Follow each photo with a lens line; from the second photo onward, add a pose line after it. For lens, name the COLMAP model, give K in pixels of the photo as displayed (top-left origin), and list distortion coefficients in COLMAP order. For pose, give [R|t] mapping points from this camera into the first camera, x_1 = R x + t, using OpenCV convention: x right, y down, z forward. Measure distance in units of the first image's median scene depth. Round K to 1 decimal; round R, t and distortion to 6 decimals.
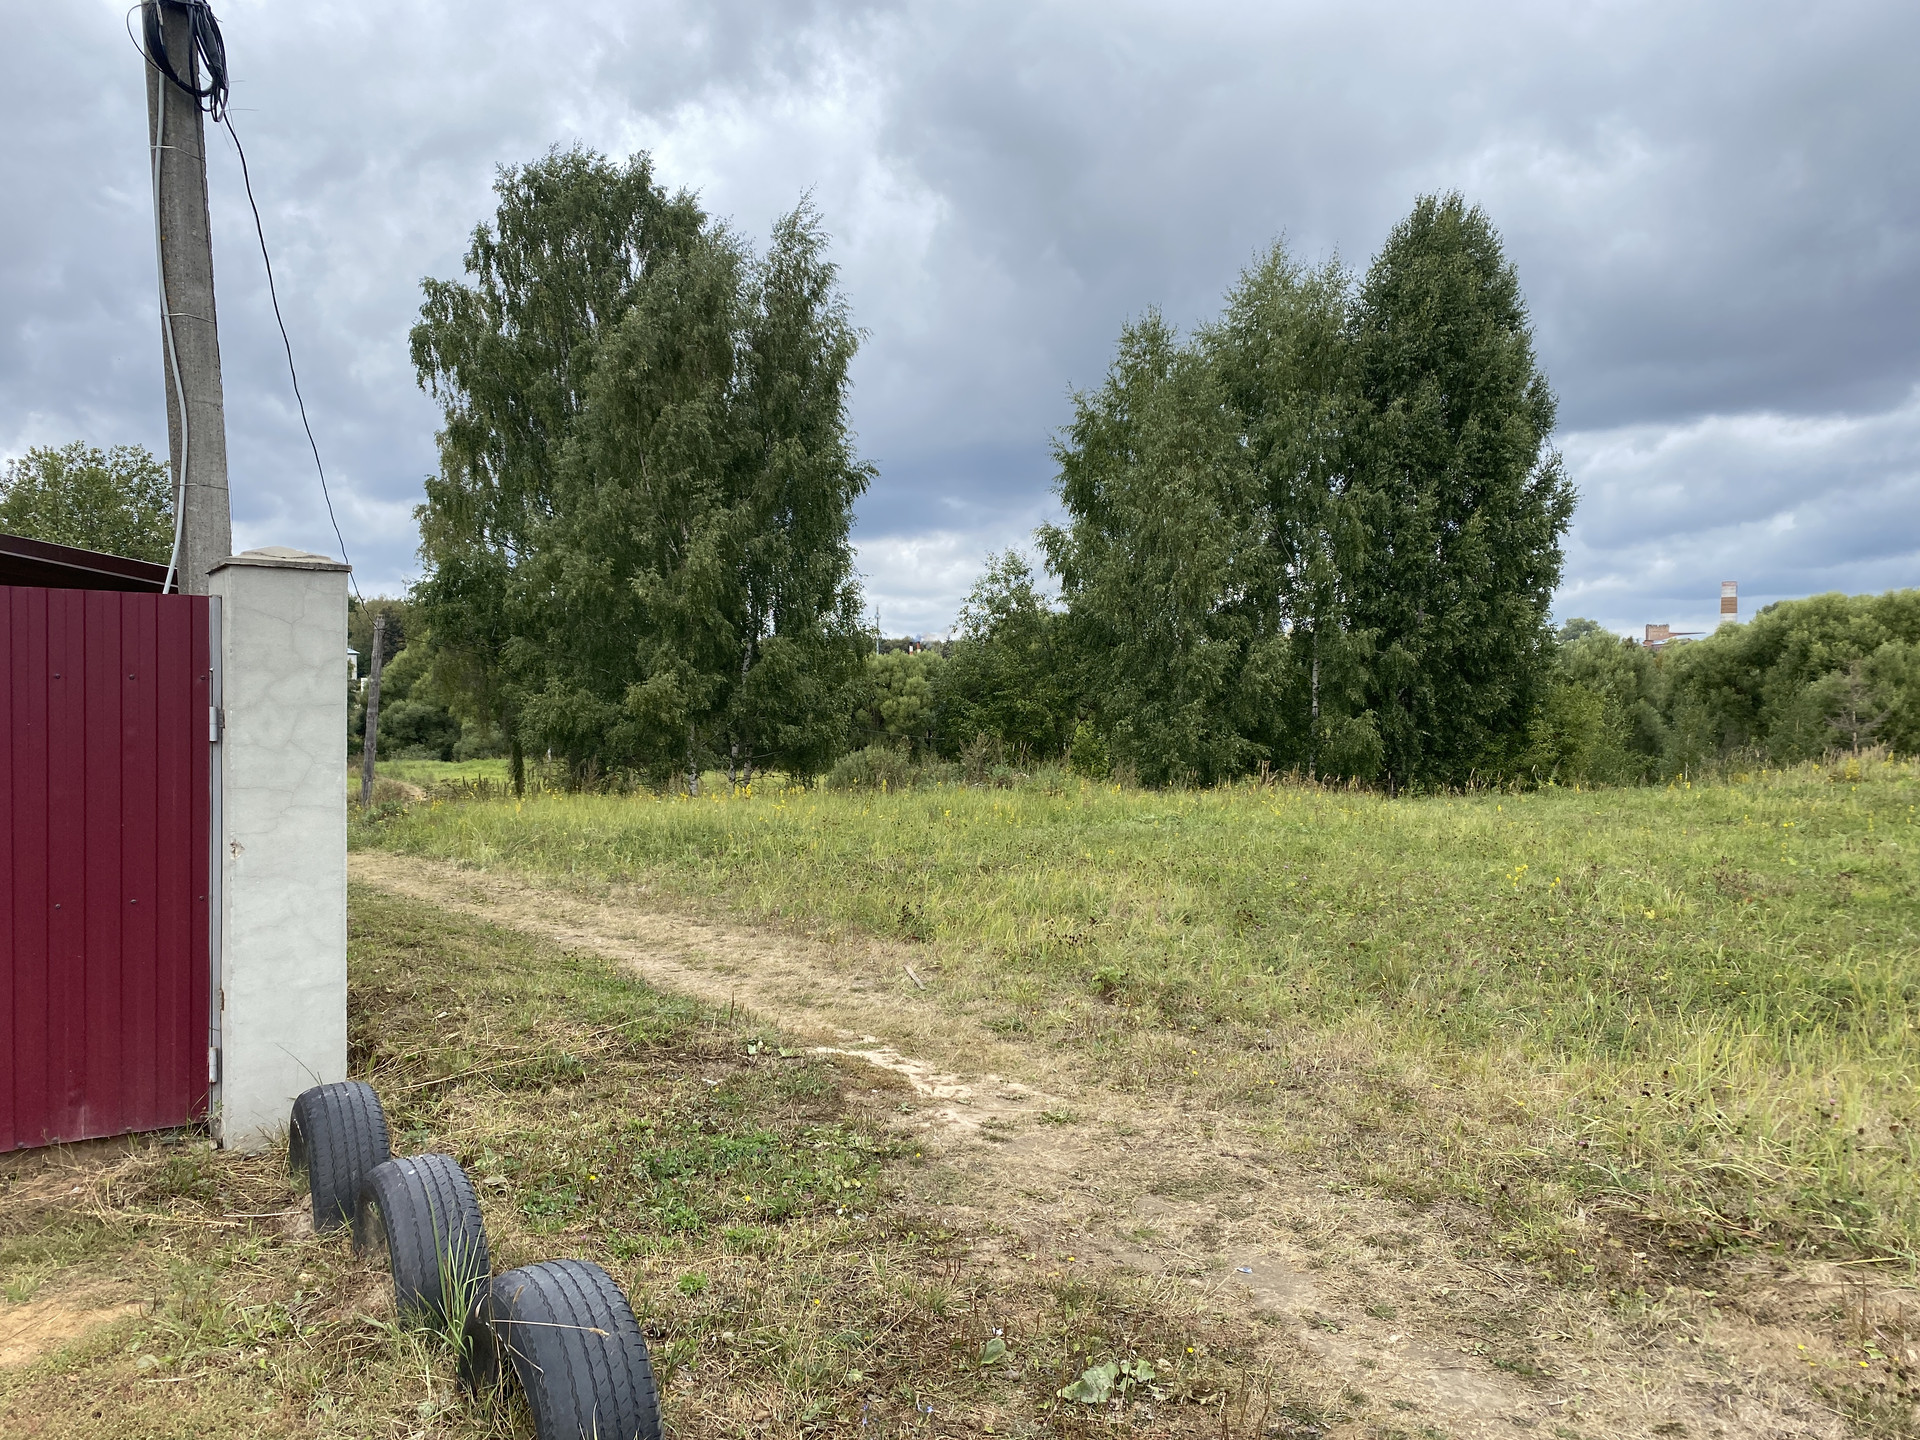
lens RADIAL K [[1473.1, 0, 919.1], [0, 1473.1, 726.5], [0, 0, 1]] dist [0.012249, -0.002719]
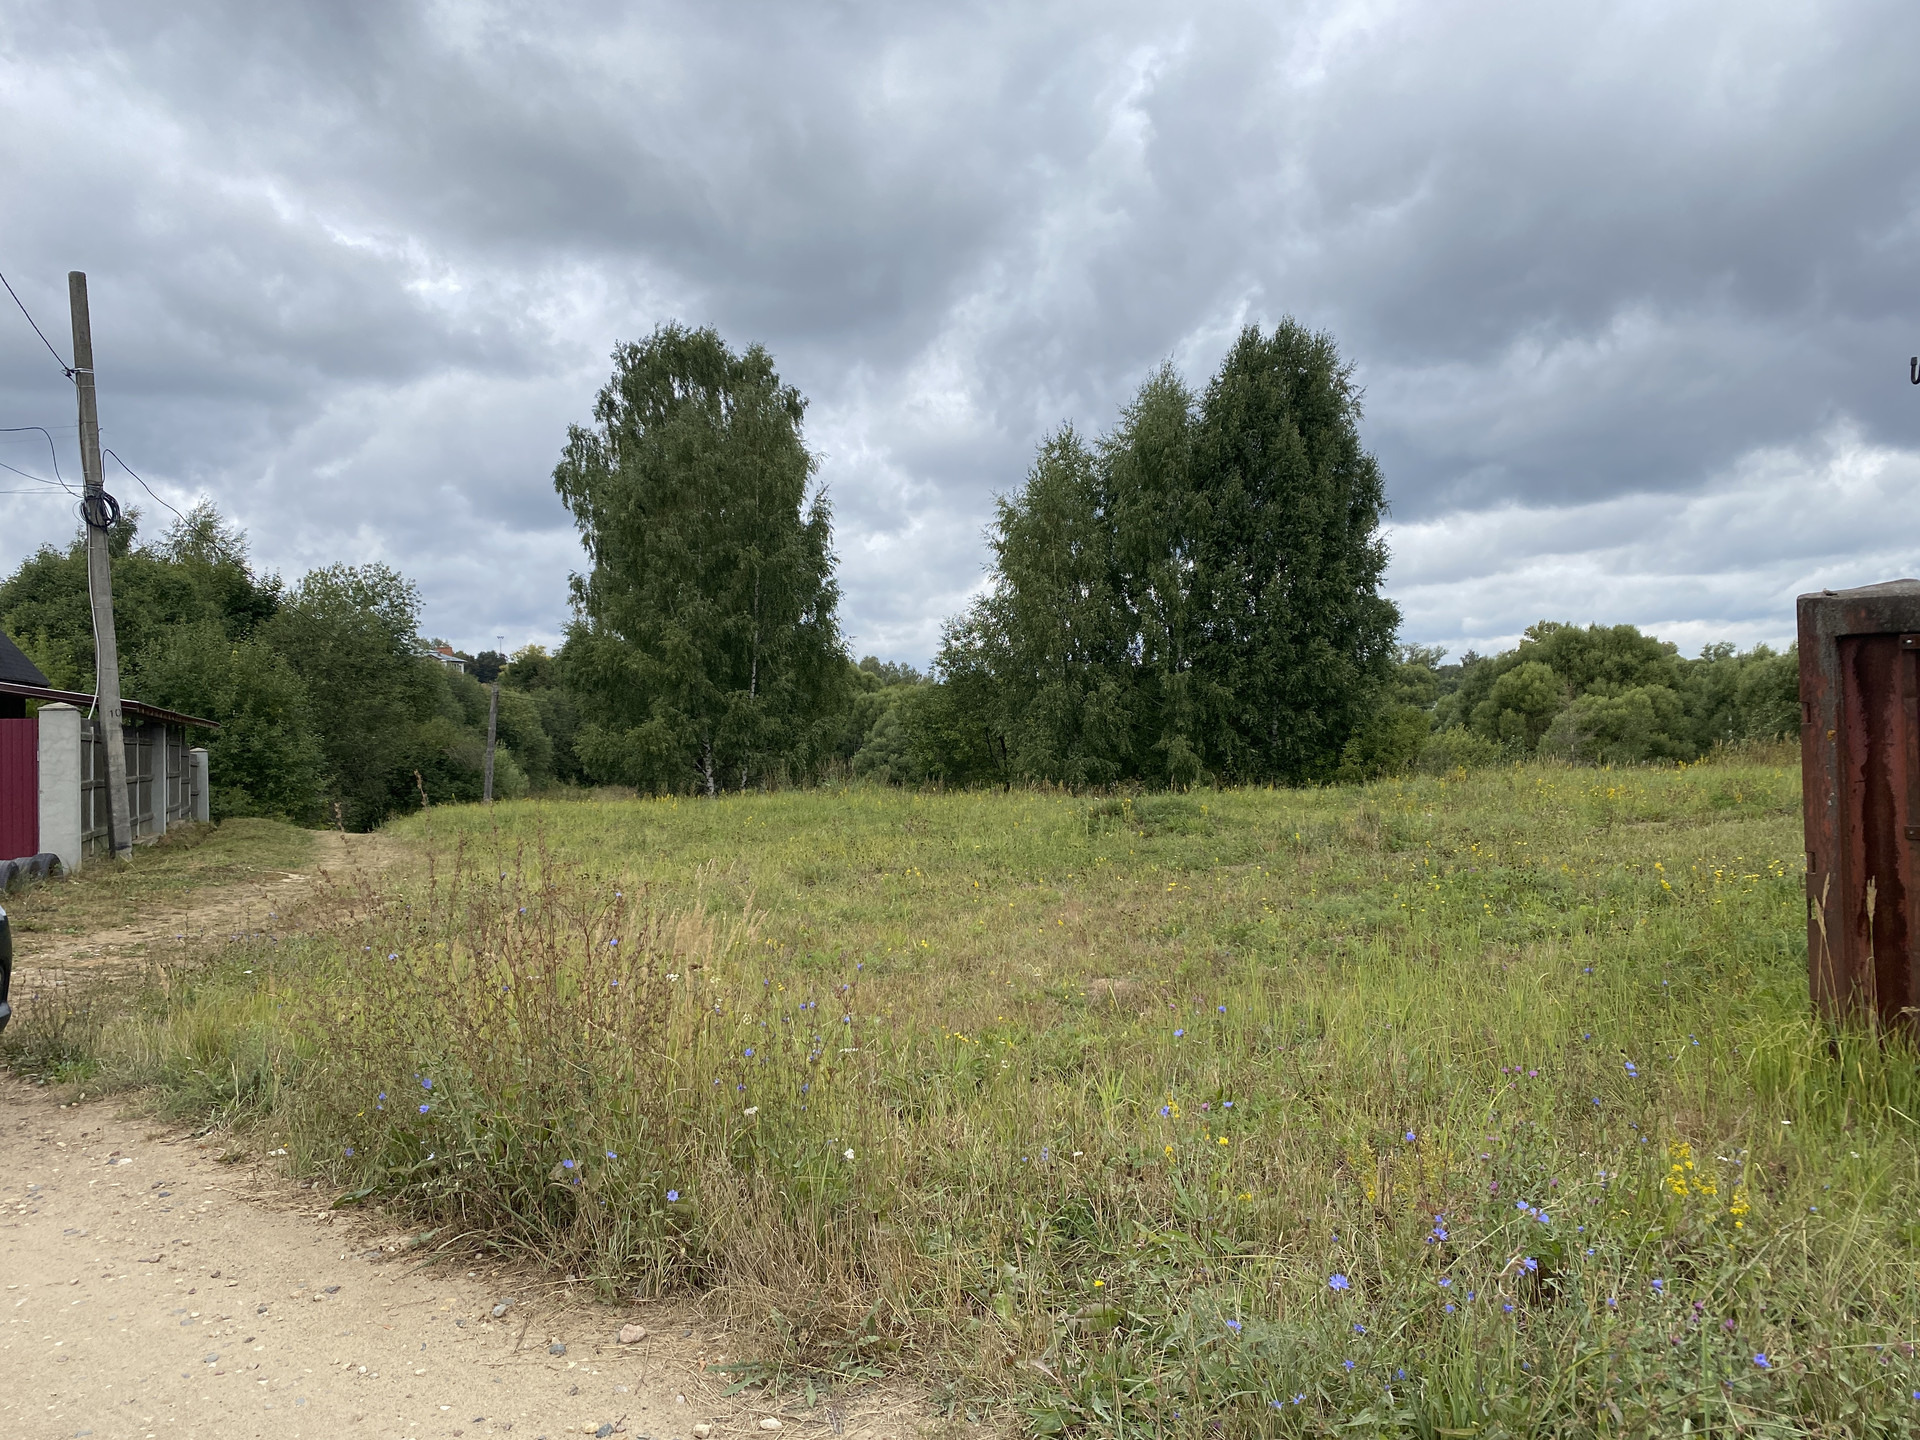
lens RADIAL K [[1492.5, 0, 939.2], [0, 1492.5, 720.1], [0, 0, 1]] dist [0.137403, -0.231011]
pose [[0.970939, -0.023307, -0.238191, 0.374023], [0.017587, 0.999504, -0.026109, 0.006780], [0.238681, 0.021161, 0.970867, -0.302441]]
